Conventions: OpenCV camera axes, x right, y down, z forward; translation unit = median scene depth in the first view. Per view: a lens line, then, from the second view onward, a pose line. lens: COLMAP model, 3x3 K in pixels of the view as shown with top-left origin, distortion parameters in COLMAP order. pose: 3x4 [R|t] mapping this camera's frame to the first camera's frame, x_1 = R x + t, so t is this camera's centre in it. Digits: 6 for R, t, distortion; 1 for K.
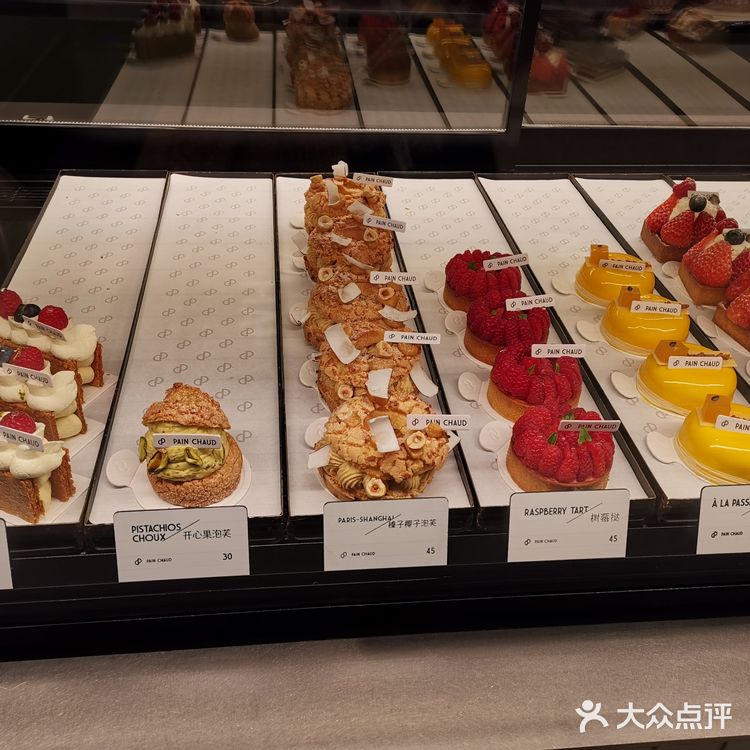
lens RADIAL K [[760.9, 0, 375.0], [0, 760.9, 375.0], [0, 0, 1]] dist [0.050622, -0.036911]
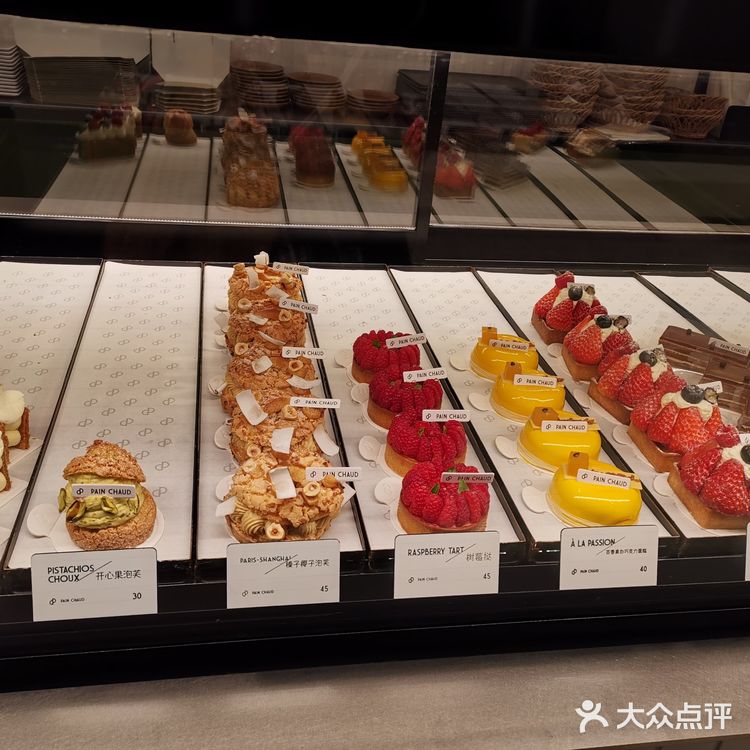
lens RADIAL K [[760.9, 0, 375.0], [0, 760.9, 375.0], [0, 0, 1]] dist [0.050622, -0.036911]
pose [[0.997230, 0.003522, 0.074292, 0.044681], [0.005498, 0.992654, -0.120860, 0.039427], [-0.074172, 0.120934, 0.989886, -0.106203]]
